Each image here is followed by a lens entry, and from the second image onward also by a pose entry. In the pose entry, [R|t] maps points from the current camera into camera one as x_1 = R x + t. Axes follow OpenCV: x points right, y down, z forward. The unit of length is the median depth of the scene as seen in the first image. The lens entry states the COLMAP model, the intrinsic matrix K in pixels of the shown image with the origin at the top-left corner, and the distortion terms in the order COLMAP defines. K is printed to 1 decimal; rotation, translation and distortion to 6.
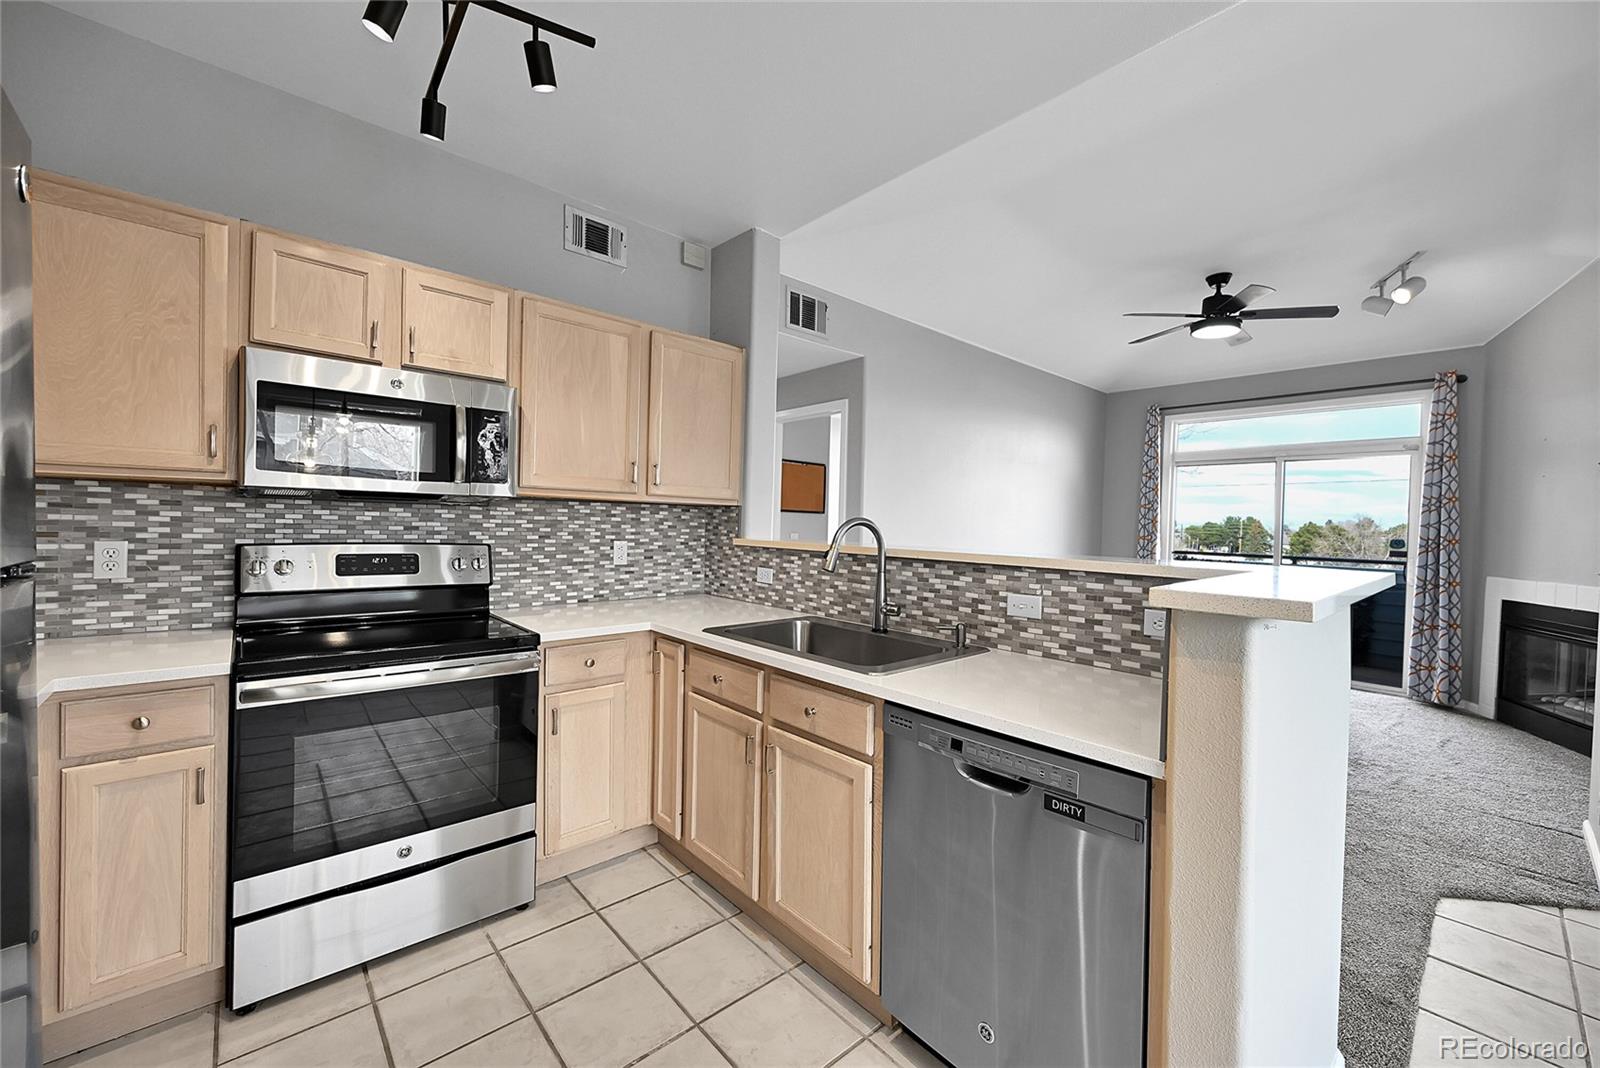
lens RADIAL K [[624.4, 0, 803.0], [0, 624.4, 532.3], [0, 0, 1]] dist [-0.002596, -0.000003]
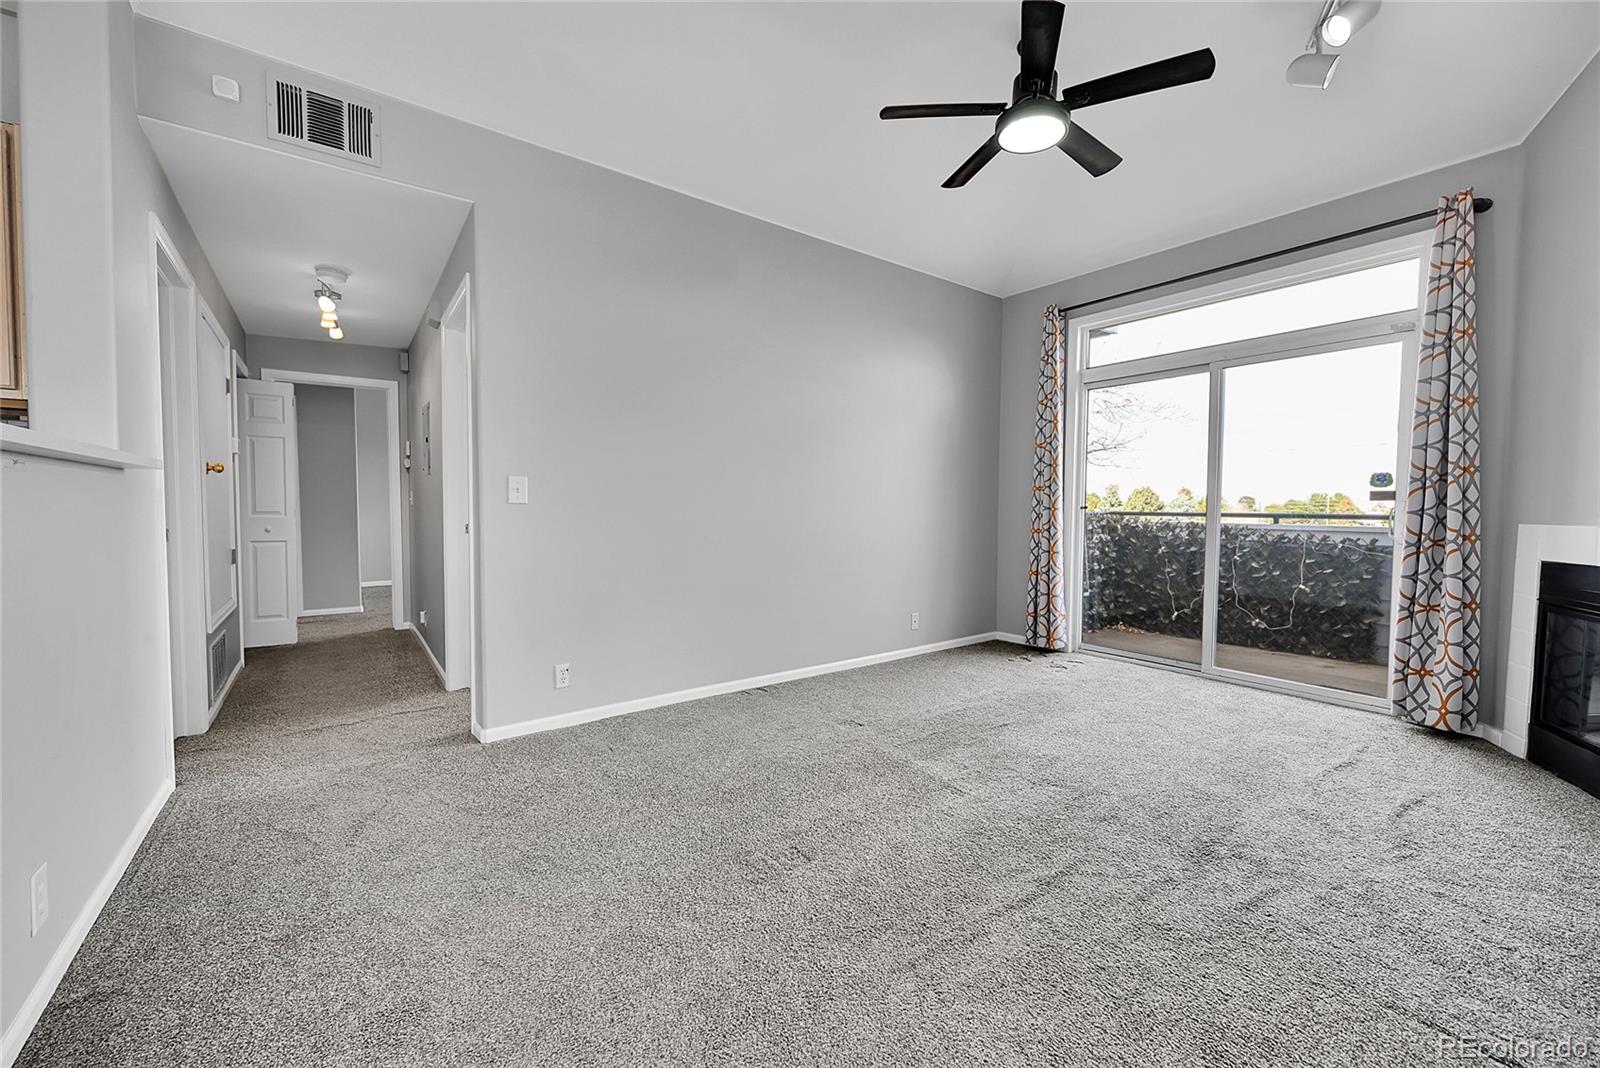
lens RADIAL K [[623.3, 0, 800.0], [0, 623.3, 534.0], [0, 0, 1]] dist [-0.001410, -0.000217]
pose [[0.995514, -0.013372, -0.093670, 0.761206], [0.015761, 0.999568, 0.024803, 0.091288], [0.093298, -0.026168, 0.995294, 0.551552]]
